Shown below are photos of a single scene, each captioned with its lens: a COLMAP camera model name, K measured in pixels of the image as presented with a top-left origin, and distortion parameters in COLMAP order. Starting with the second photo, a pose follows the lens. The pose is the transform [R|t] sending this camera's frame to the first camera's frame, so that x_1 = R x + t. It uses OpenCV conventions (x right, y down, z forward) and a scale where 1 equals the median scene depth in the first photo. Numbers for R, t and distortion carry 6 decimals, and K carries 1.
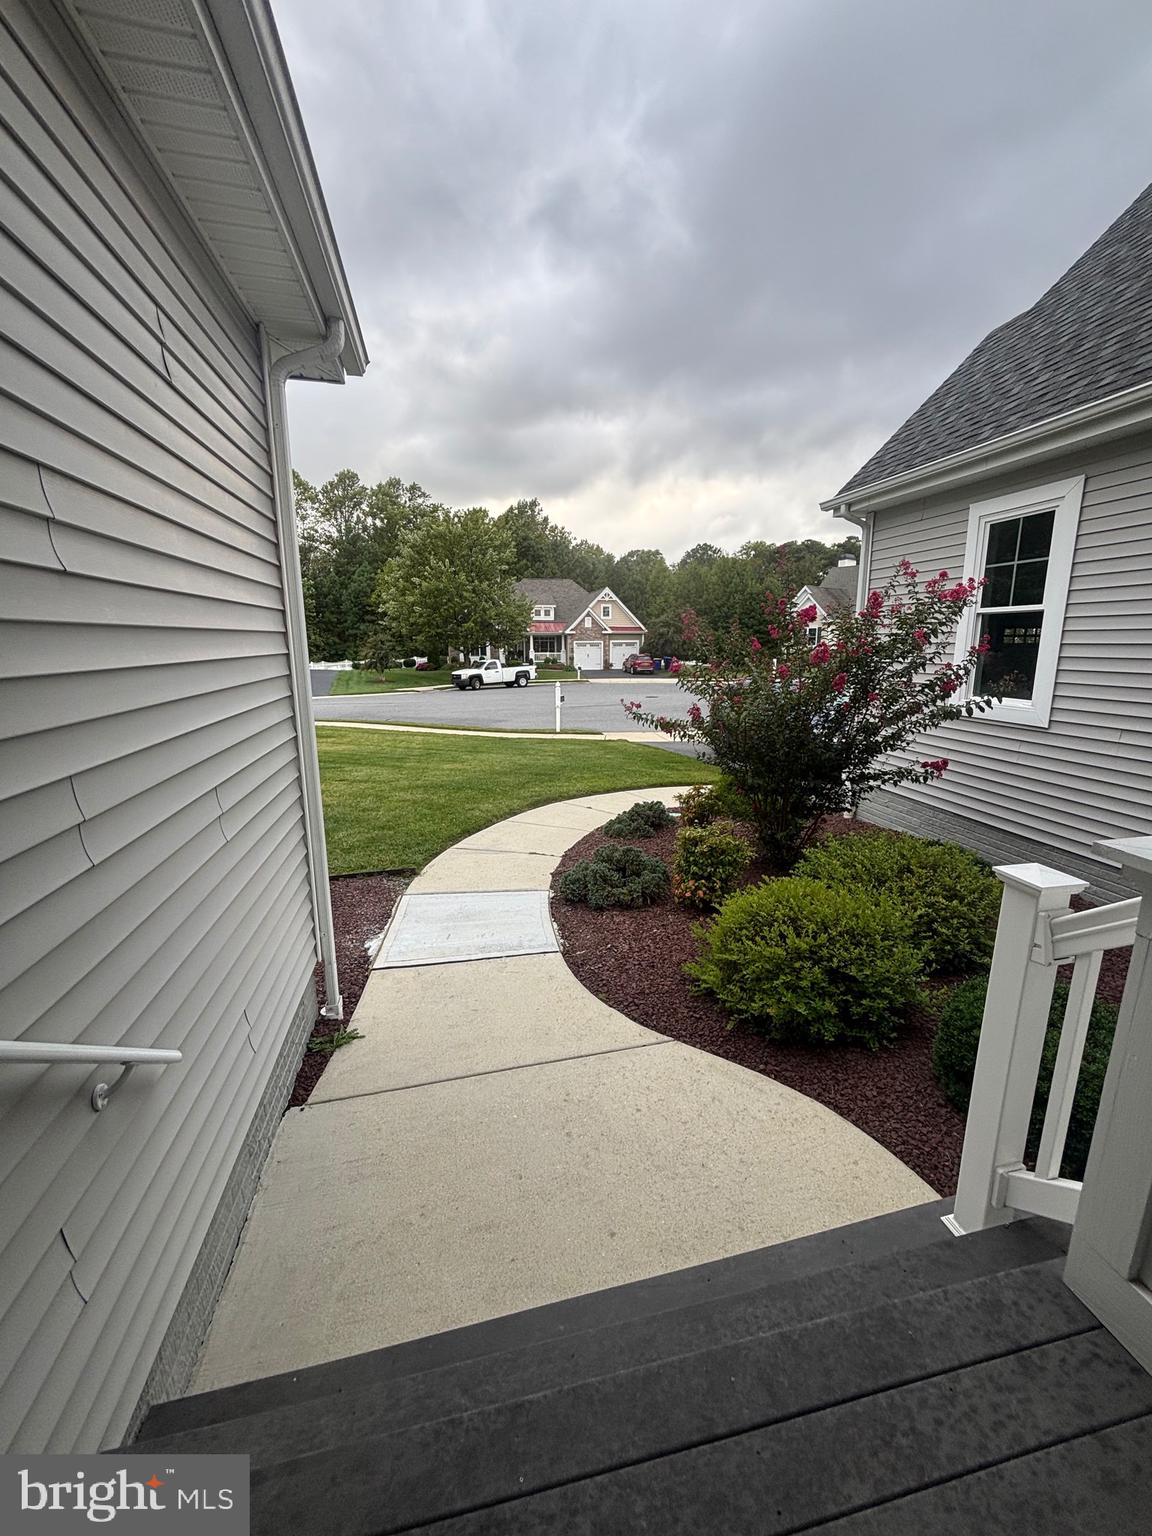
lens RADIAL K [[619.6, 0, 580.2], [0, 619.6, 769.4], [0, 0, 1]] dist [-0.000460, -0.000202]
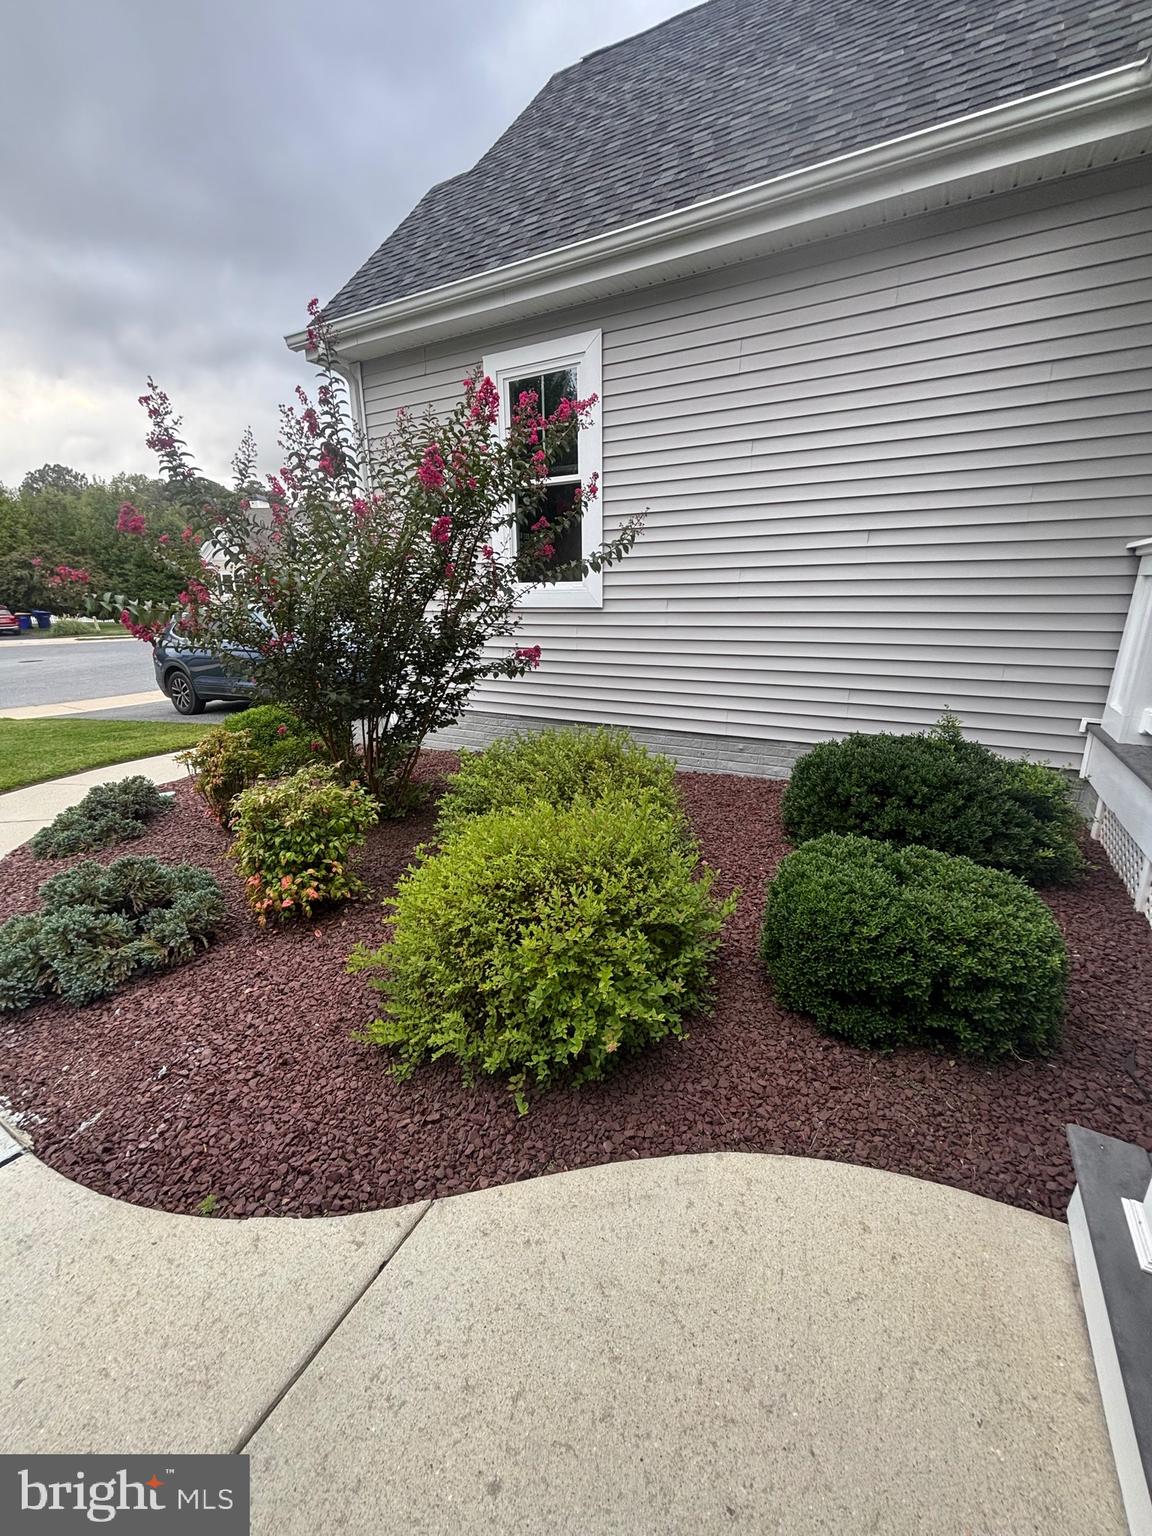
lens RADIAL K [[619.6, 0, 575.6], [0, 619.6, 766.0], [0, 0, 1]] dist [-0.000460, -0.000202]
pose [[0.661388, -0.206858, 0.720955, -0.030306], [0.164842, 0.977804, 0.129332, 0.046525], [-0.731706, 0.033305, 0.680807, 0.386038]]
